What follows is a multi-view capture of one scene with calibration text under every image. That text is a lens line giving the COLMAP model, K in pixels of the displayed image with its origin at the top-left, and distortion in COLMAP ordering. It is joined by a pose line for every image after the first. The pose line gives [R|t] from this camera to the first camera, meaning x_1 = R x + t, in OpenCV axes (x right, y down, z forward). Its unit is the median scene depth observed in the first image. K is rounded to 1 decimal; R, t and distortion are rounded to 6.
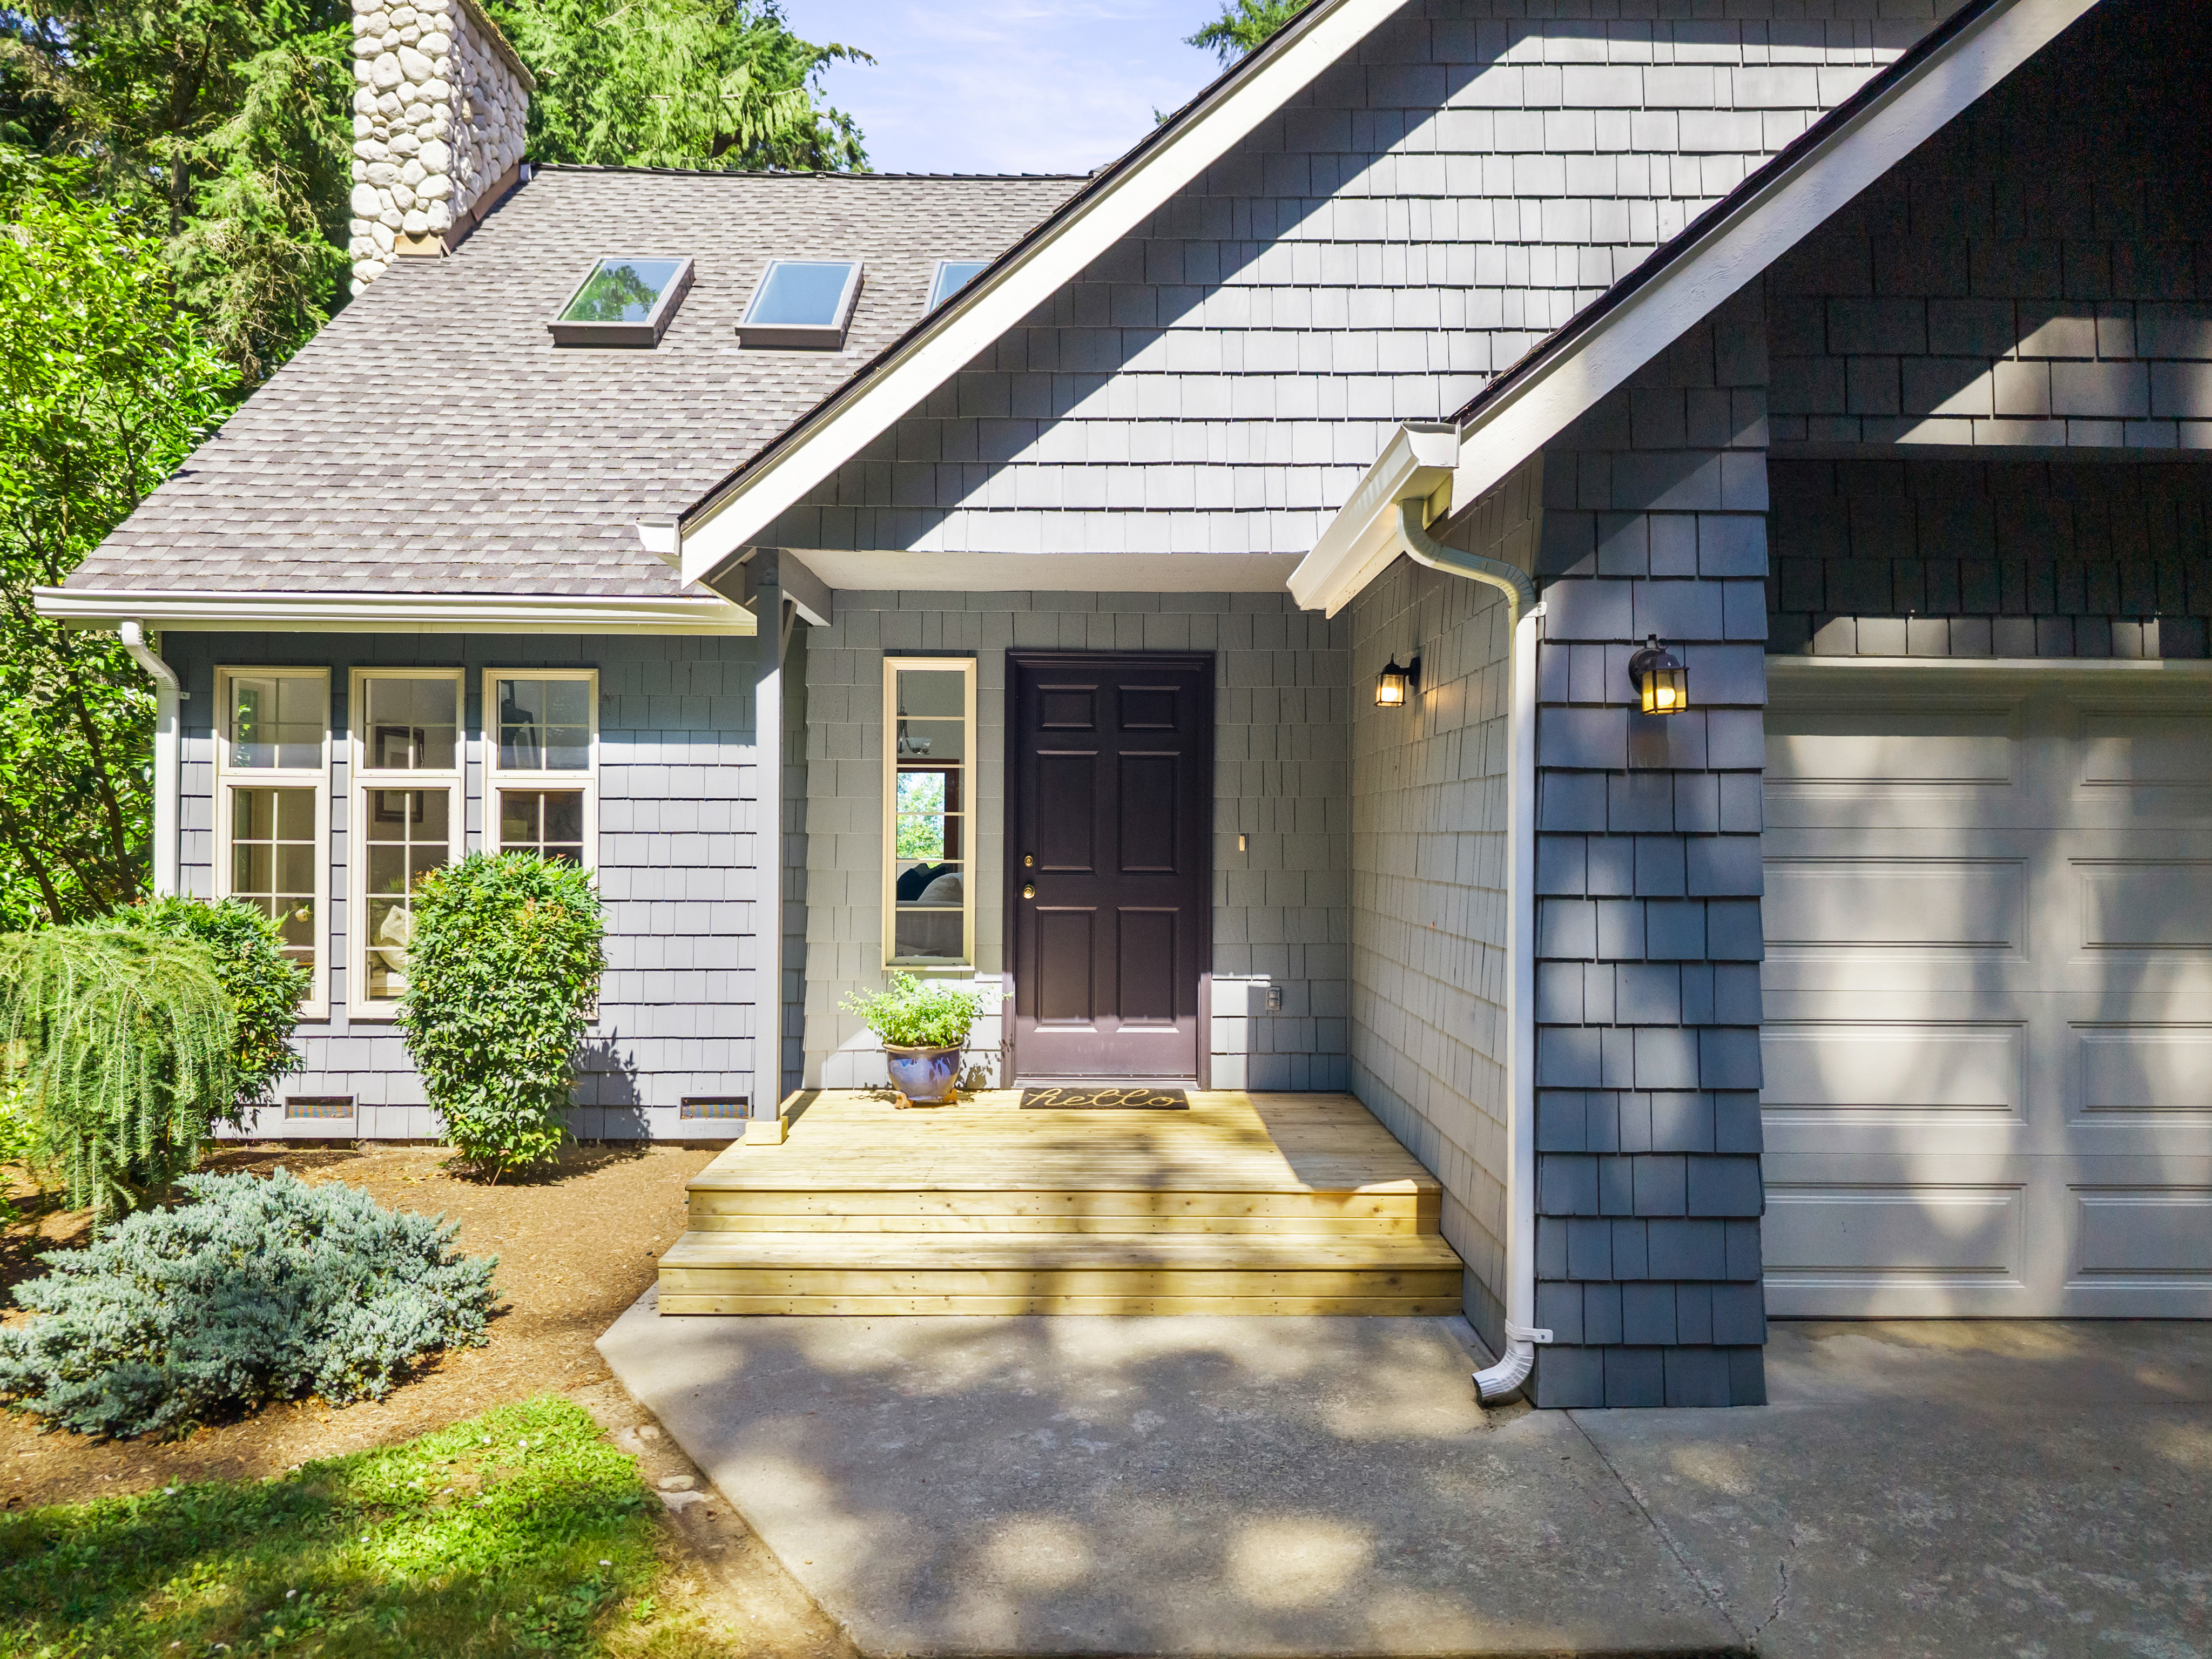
lens RADIAL K [[1501.7, 0, 1108.3], [0, 1501.7, 864.0], [0, 0, 1]] dist [0.010148, -0.000565]
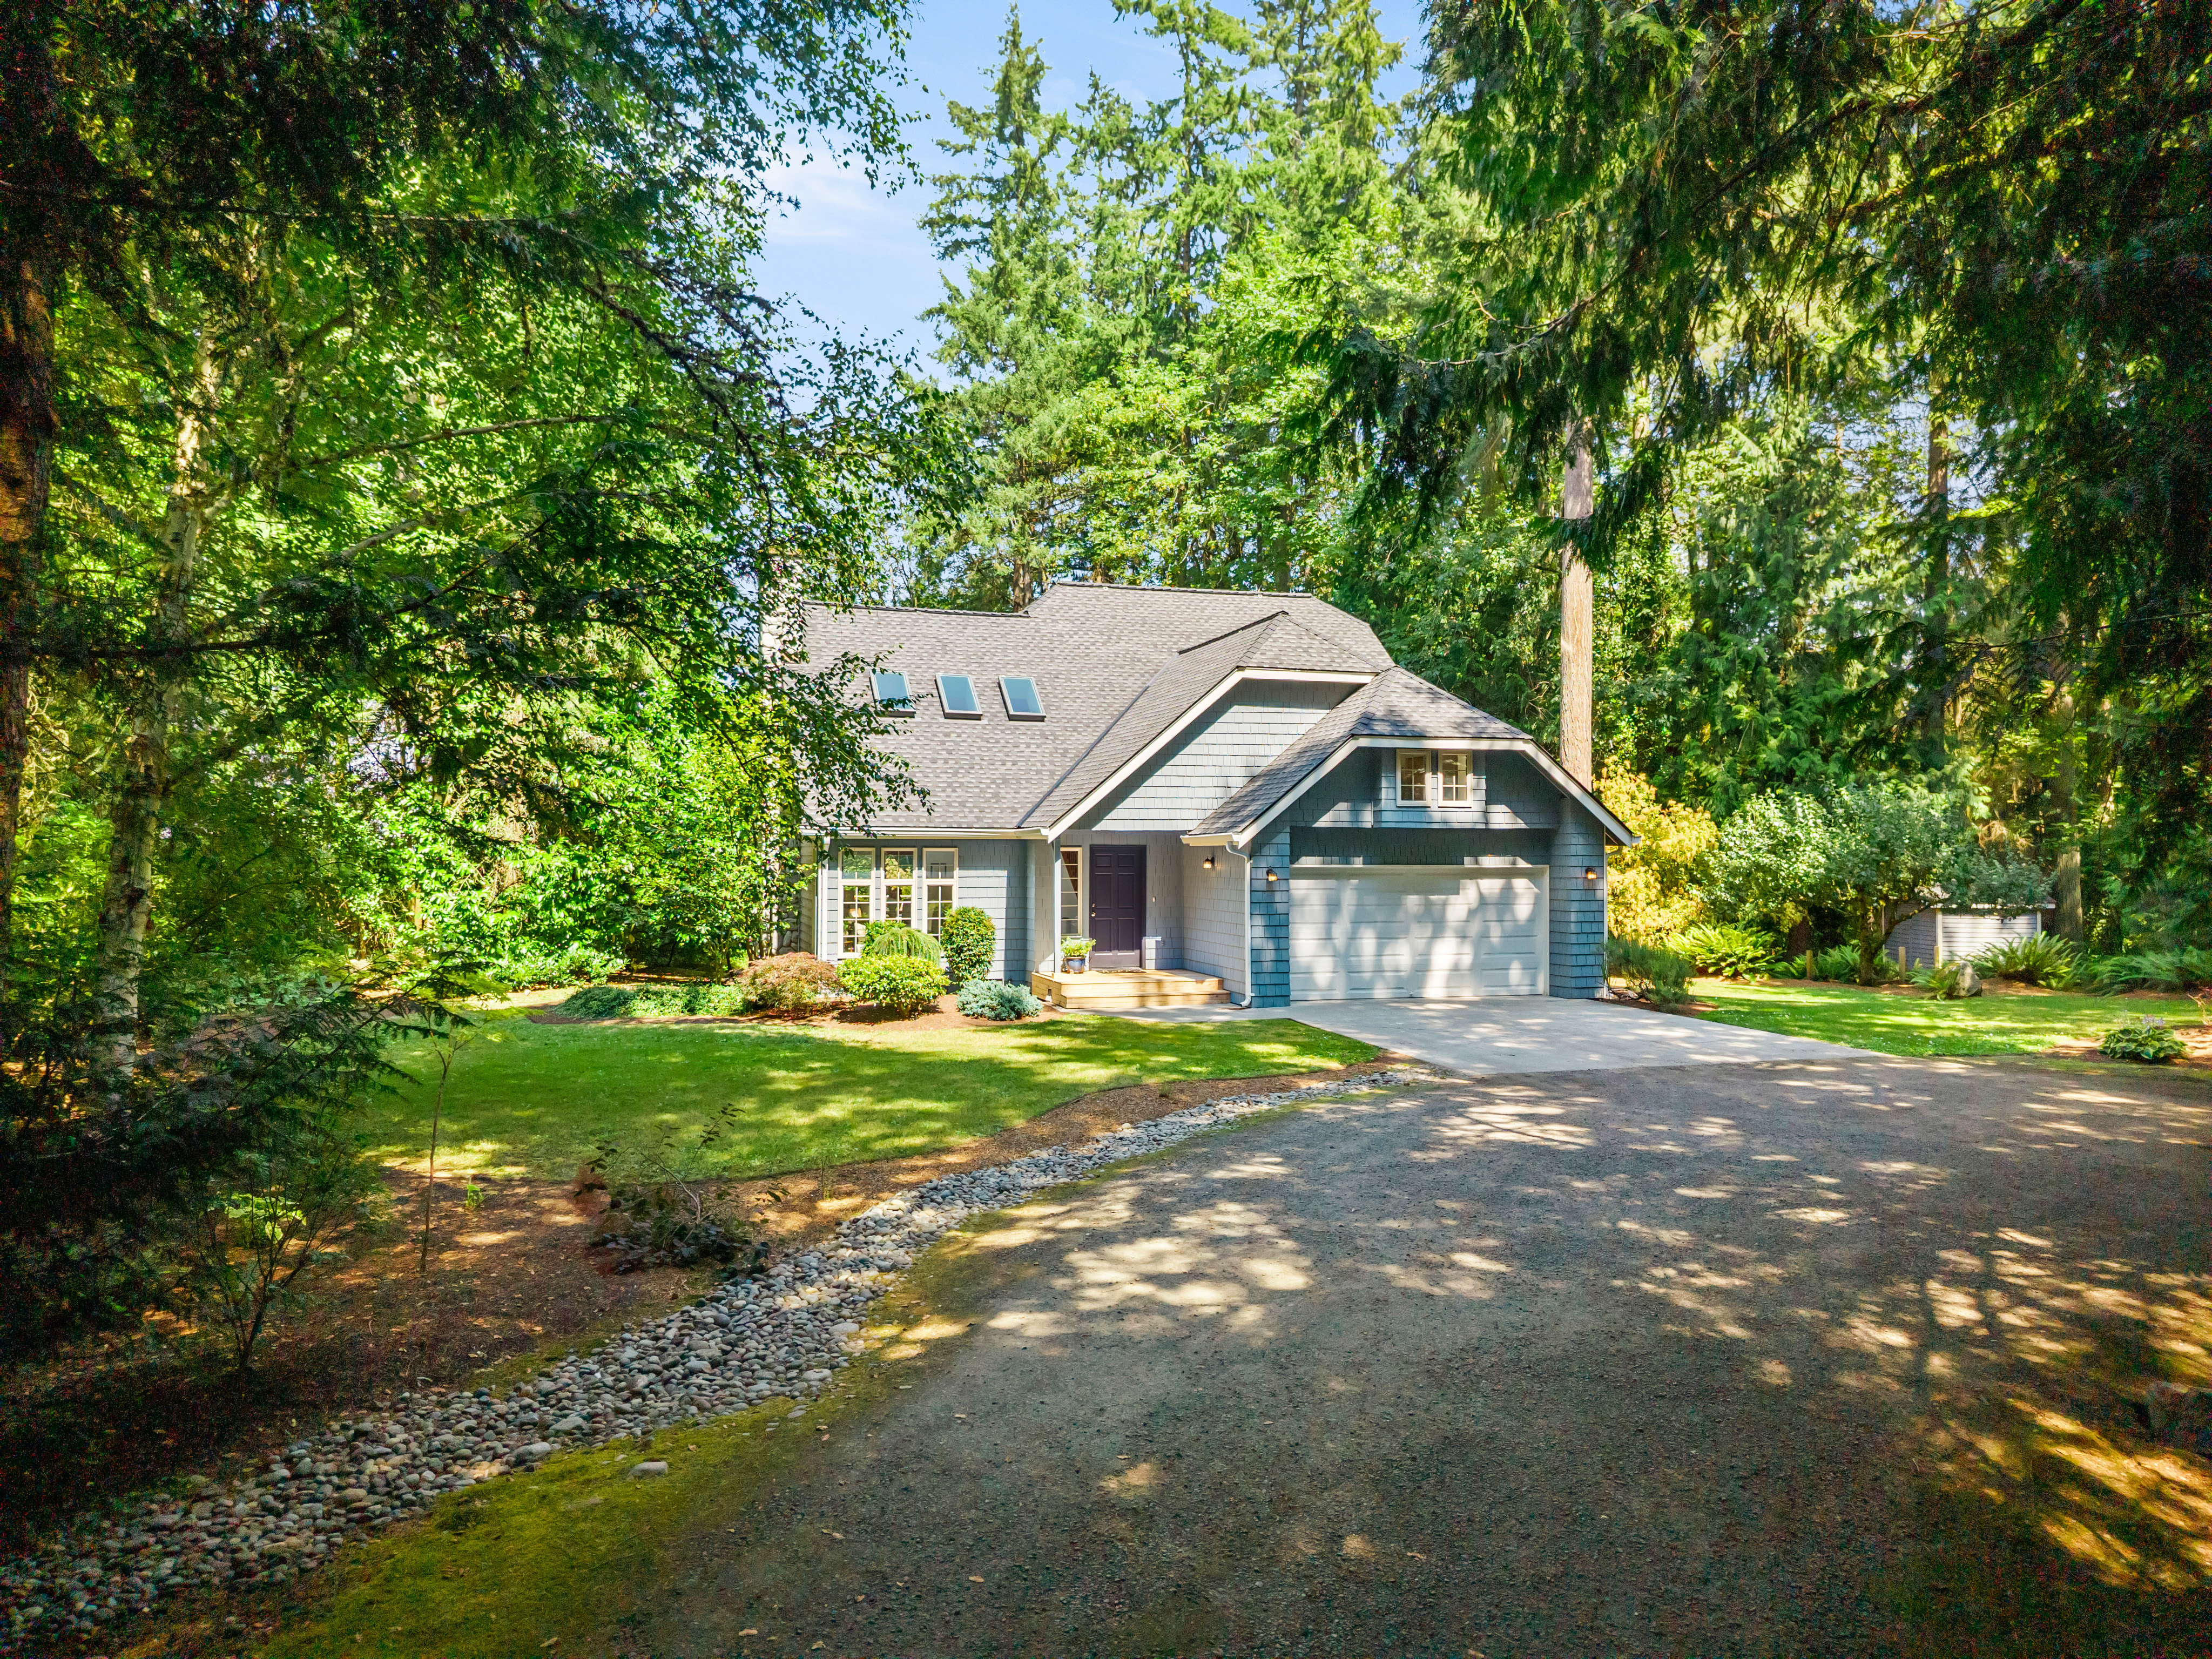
lens RADIAL K [[1501.7, 0, 1108.3], [0, 1501.7, 864.0], [0, 0, 1]] dist [0.010148, -0.000565]
pose [[0.958388, -0.005046, 0.285425, -1.017957], [0.007524, 0.999943, -0.007588, -0.071949], [-0.285370, 0.009420, 0.958371, -2.349635]]
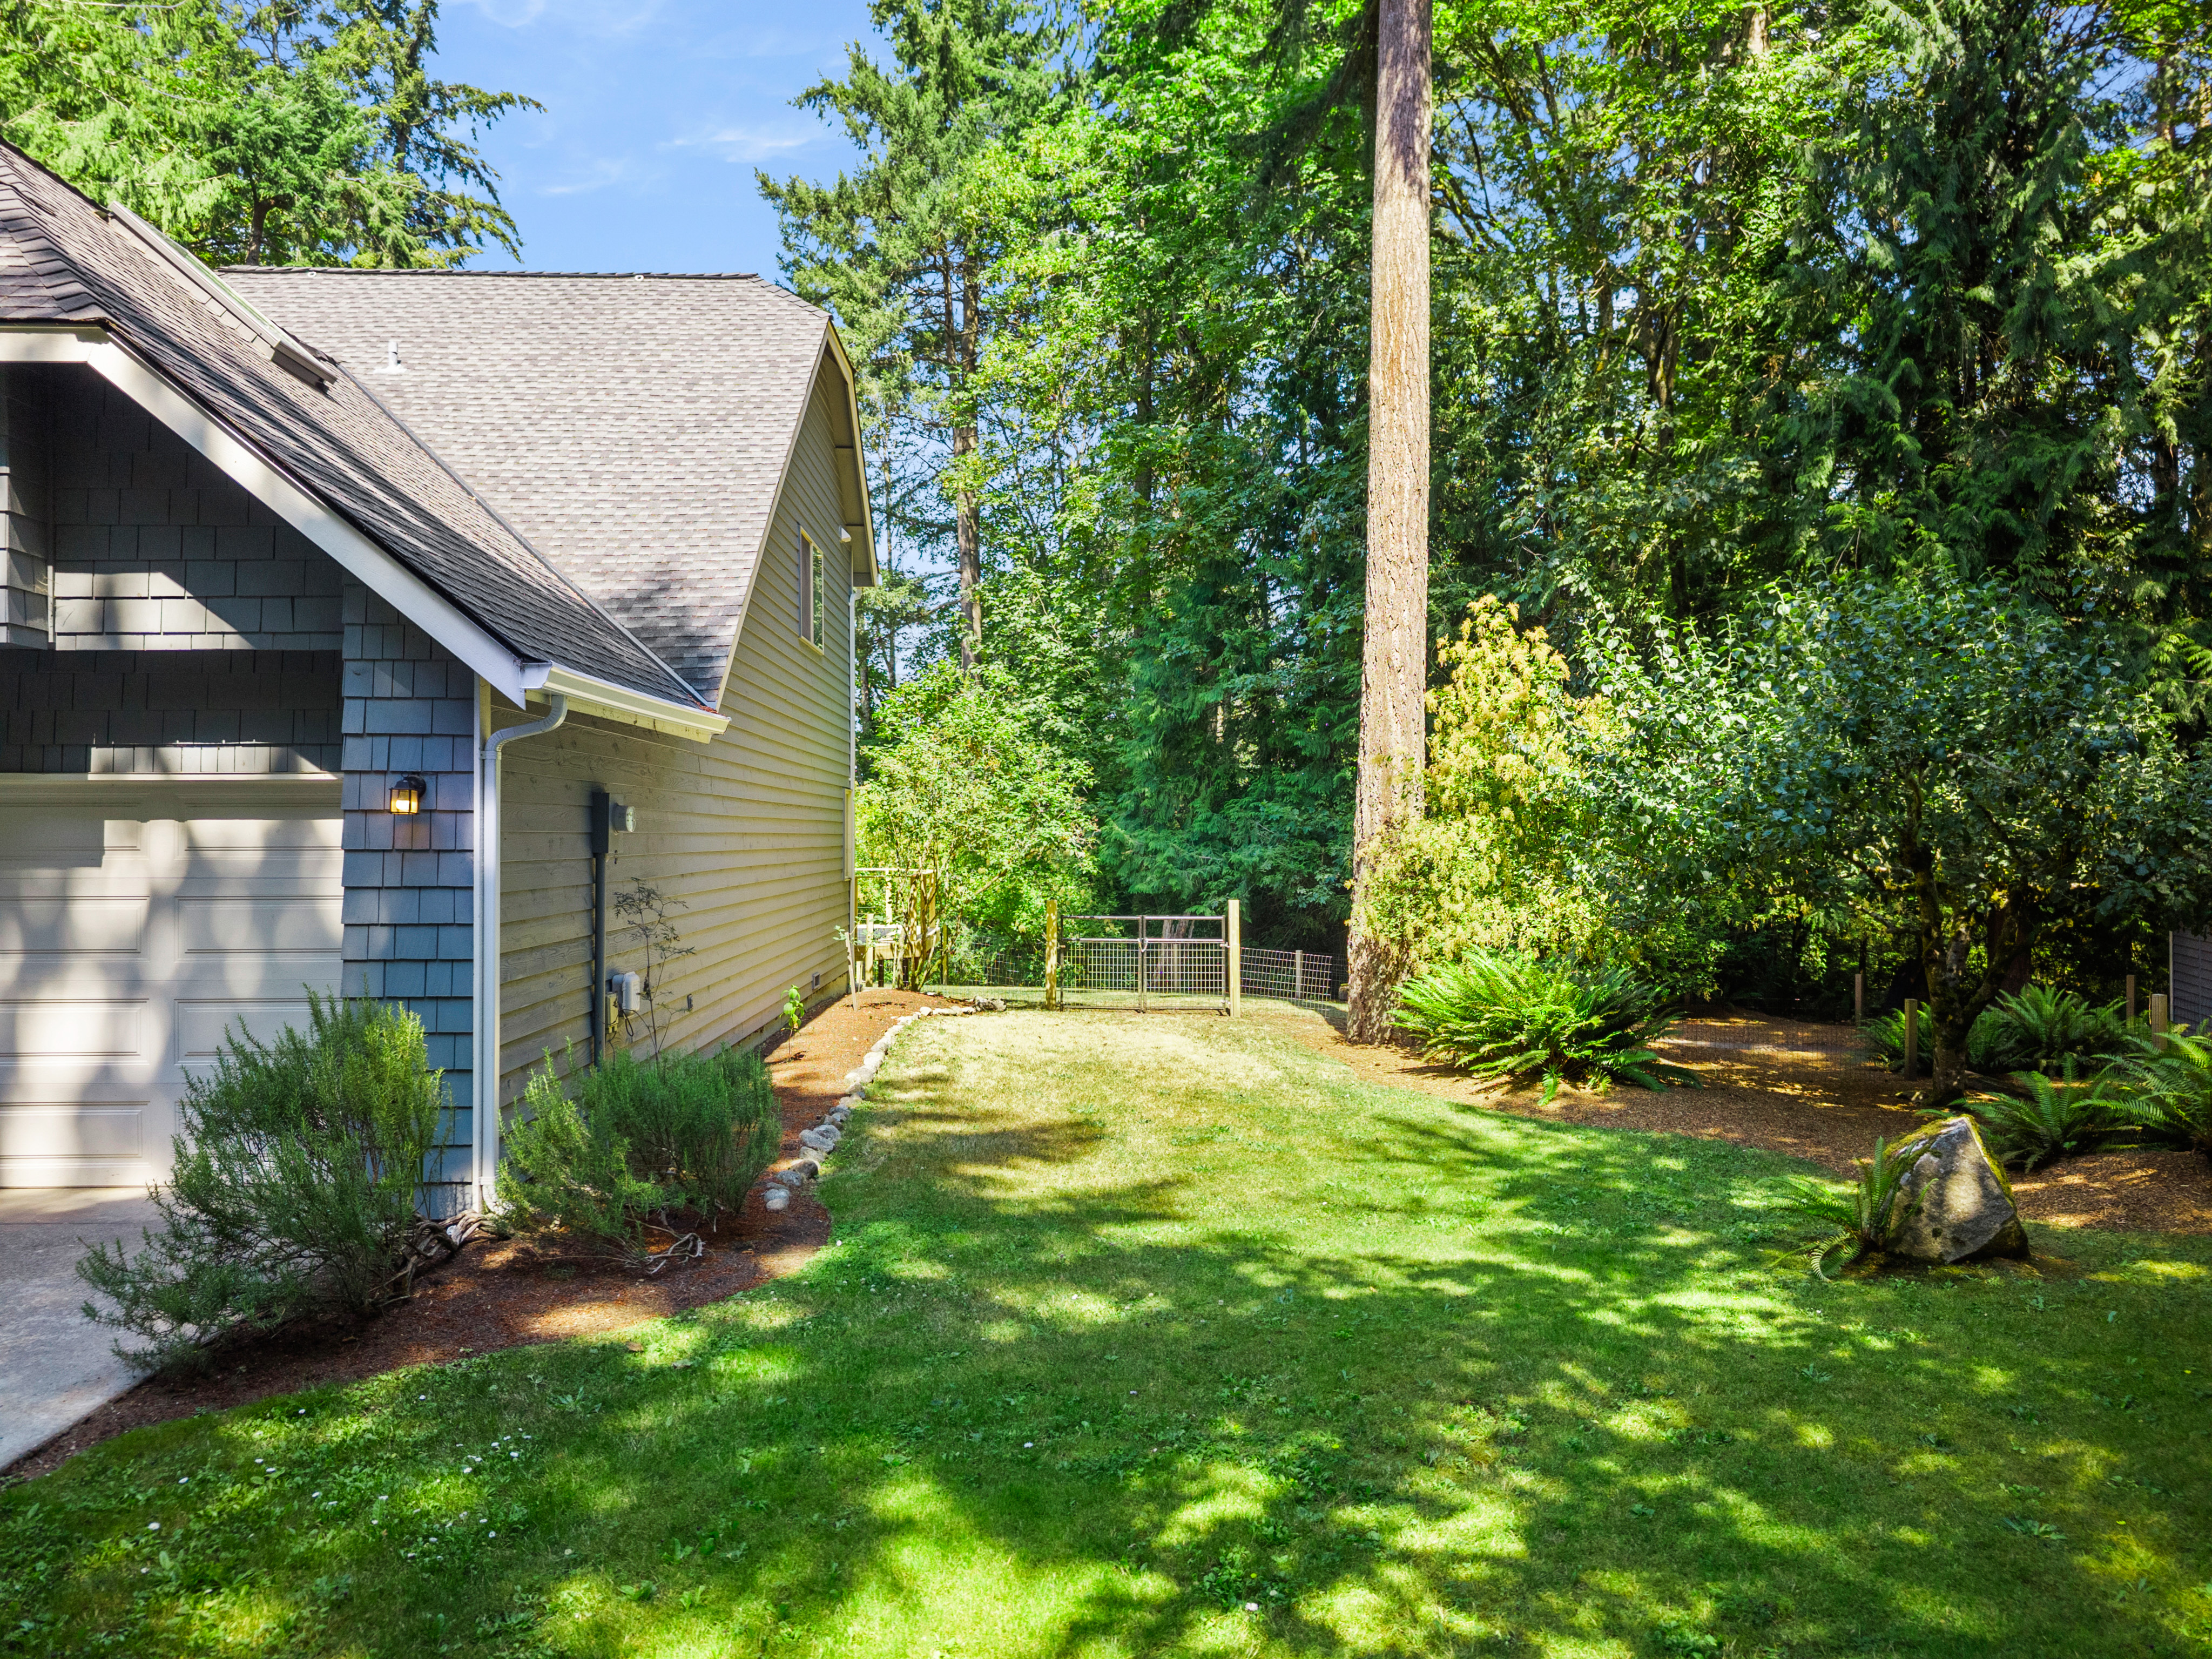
lens RADIAL K [[1501.2, 0, 1113.4], [0, 1501.2, 855.4], [0, 0, 1]] dist [0.002758, -0.000810]
pose [[0.999604, -0.004386, 0.027796, 1.412229], [0.004491, 0.999983, -0.003705, -0.022774], [-0.027779, 0.003829, 0.999607, -0.423419]]
